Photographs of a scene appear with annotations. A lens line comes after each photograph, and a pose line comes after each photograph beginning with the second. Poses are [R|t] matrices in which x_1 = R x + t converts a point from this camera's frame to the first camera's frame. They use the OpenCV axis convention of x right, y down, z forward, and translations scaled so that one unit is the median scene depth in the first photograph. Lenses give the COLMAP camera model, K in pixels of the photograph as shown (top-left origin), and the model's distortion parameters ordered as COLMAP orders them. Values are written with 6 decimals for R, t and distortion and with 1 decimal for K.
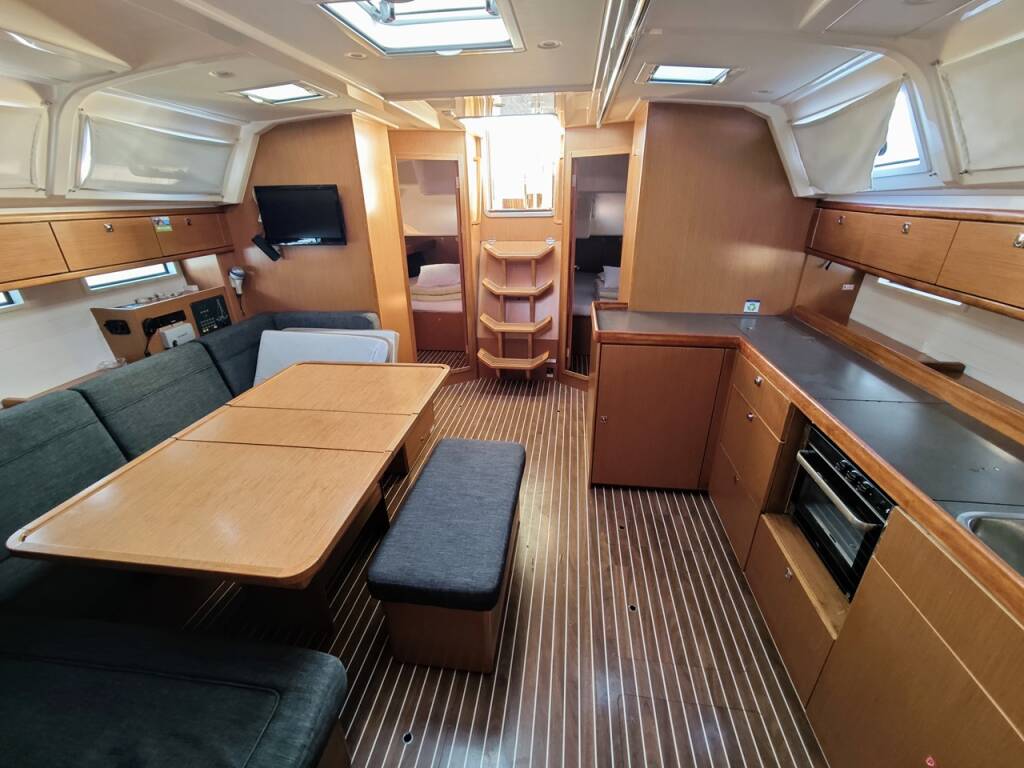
lens RADIAL K [[427.5, 0, 514.9], [0, 427.5, 382.9], [0, 0, 1]] dist [-0.007546, 0.005732]
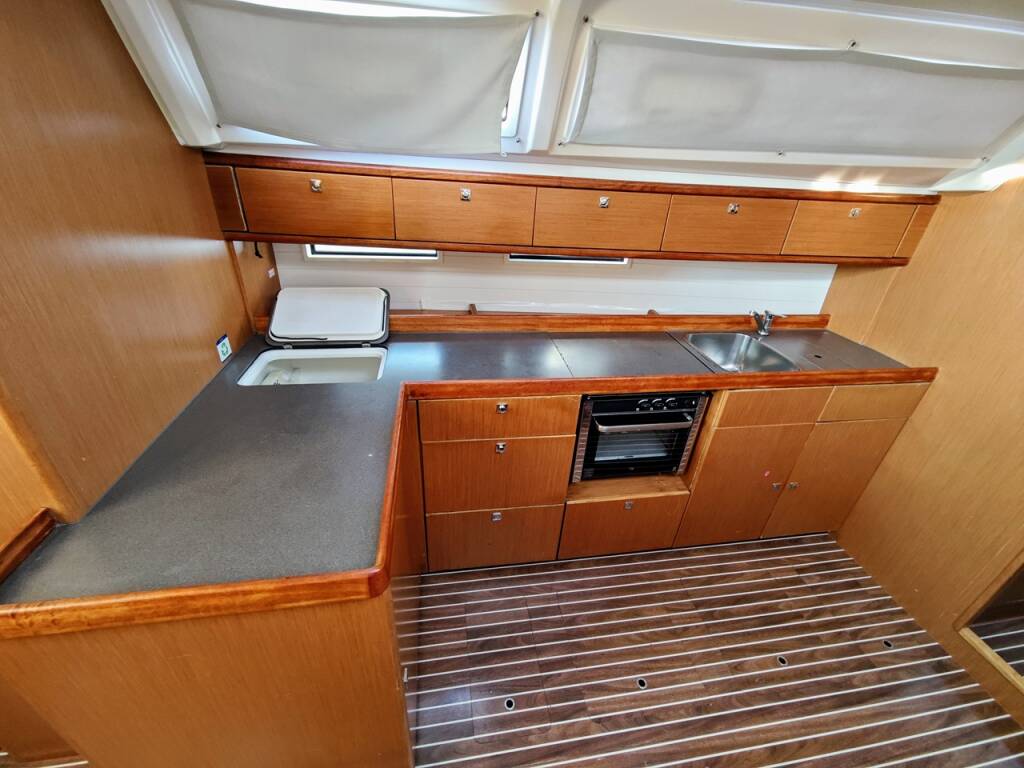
lens RADIAL K [[427.5, 0, 513.0], [0, 427.5, 382.3], [0, 0, 1]] dist [-0.007546, 0.005732]
pose [[-0.291960, -0.472976, 0.831296, -0.056133], [0.332216, 0.764897, 0.551874, -0.397369], [-0.896879, 0.437295, -0.066189, 0.861466]]
